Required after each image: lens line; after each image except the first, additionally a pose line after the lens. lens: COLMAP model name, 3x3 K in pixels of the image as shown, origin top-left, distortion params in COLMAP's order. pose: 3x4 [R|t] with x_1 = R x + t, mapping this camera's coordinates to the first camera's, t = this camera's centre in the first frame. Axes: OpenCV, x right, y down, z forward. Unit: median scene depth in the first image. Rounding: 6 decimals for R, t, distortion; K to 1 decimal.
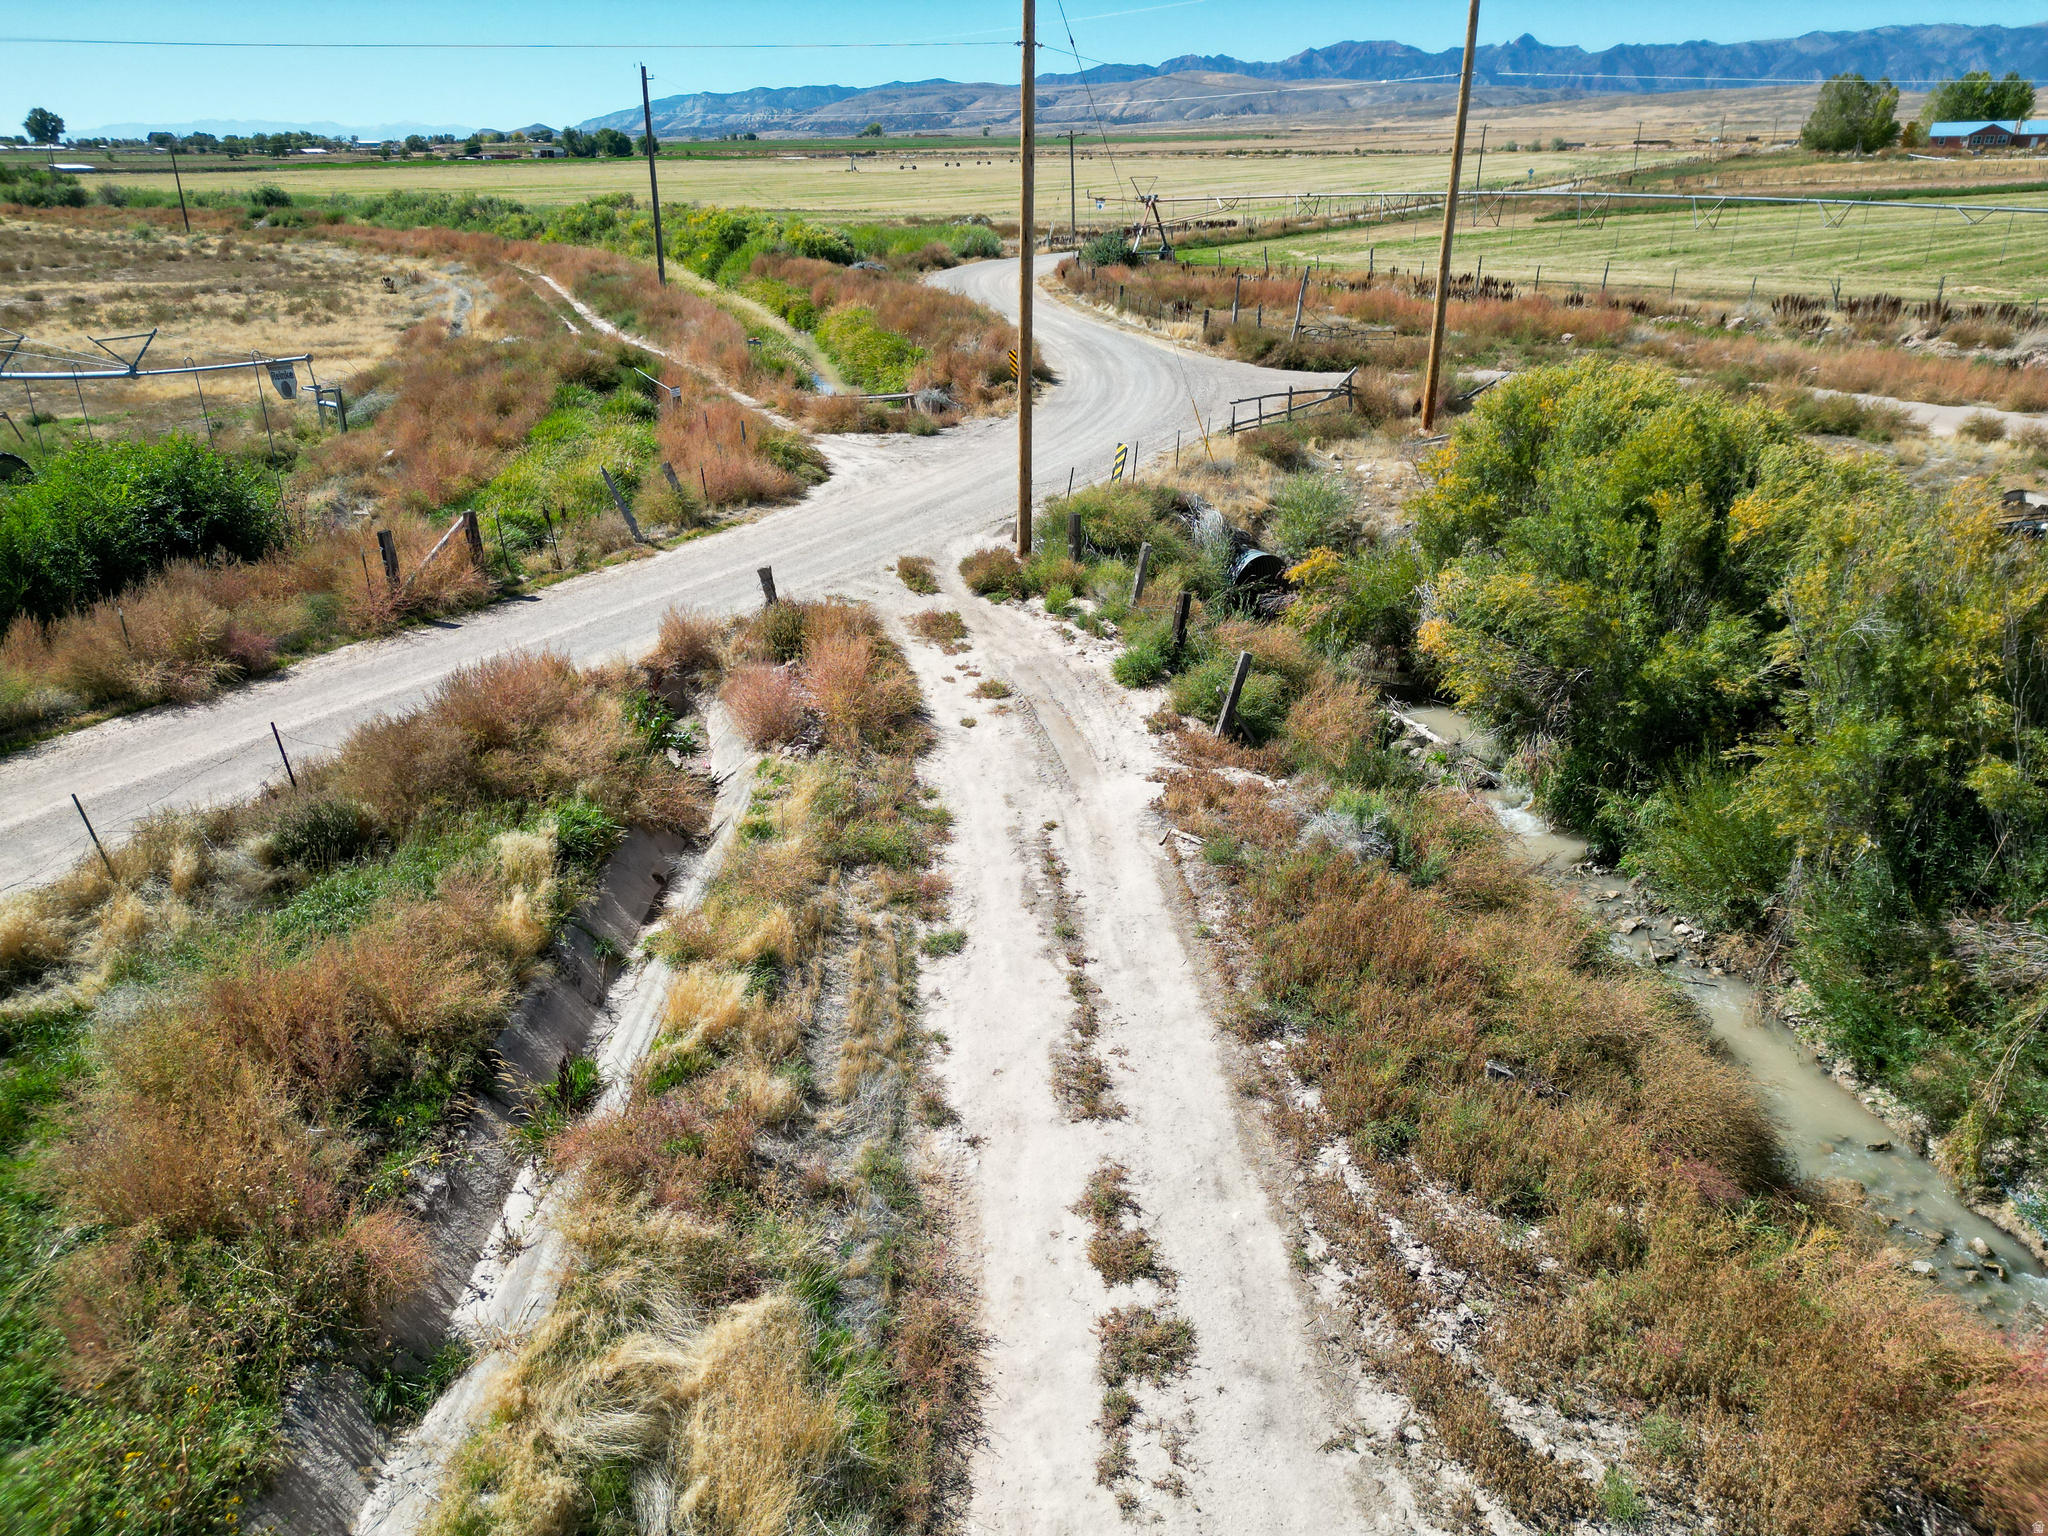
lens RADIAL K [[1430.0, 0, 1024.0], [0, 1430.0, 768.0], [0, 0, 1]] dist [0.083475, -0.091925]
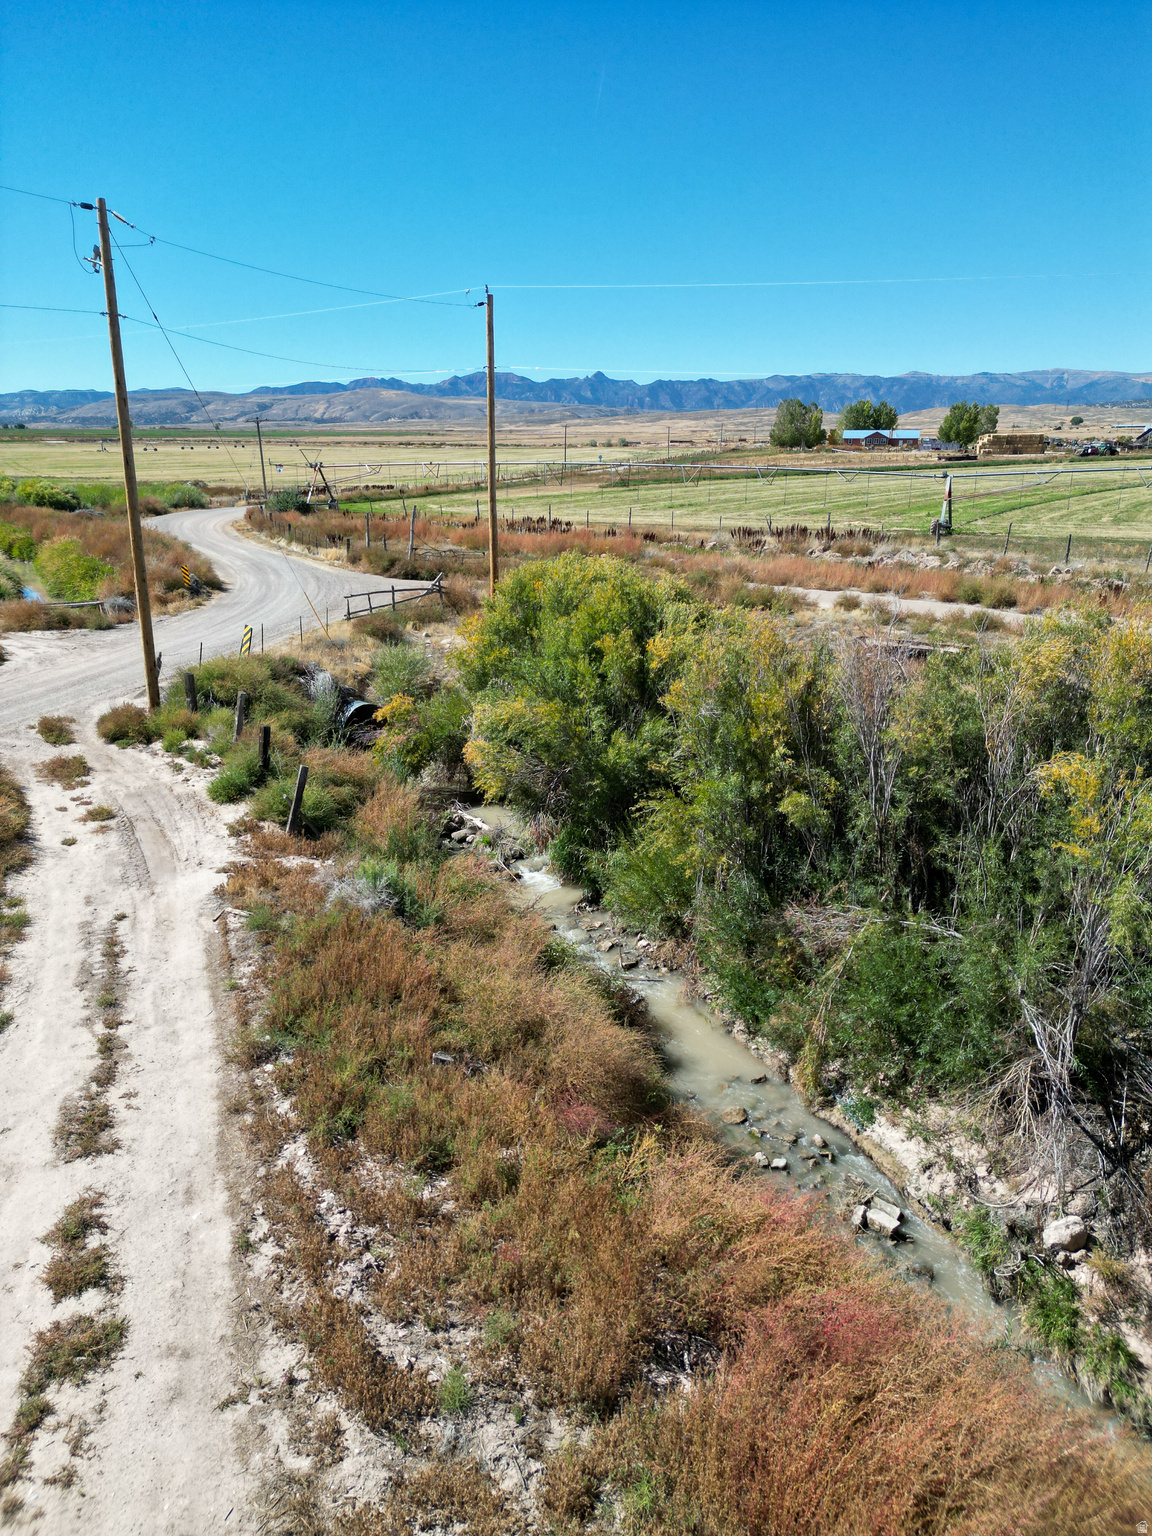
lens RADIAL K [[1068.8, 0, 576.0], [0, 1068.8, 768.0], [0, 0, 1]] dist [0.096350, -0.097343]
pose [[0.961148, -0.071425, 0.266631, 0.130013], [0.100665, 0.990117, -0.097643, 0.038192], [-0.257022, 0.120689, 0.958840, 0.019290]]
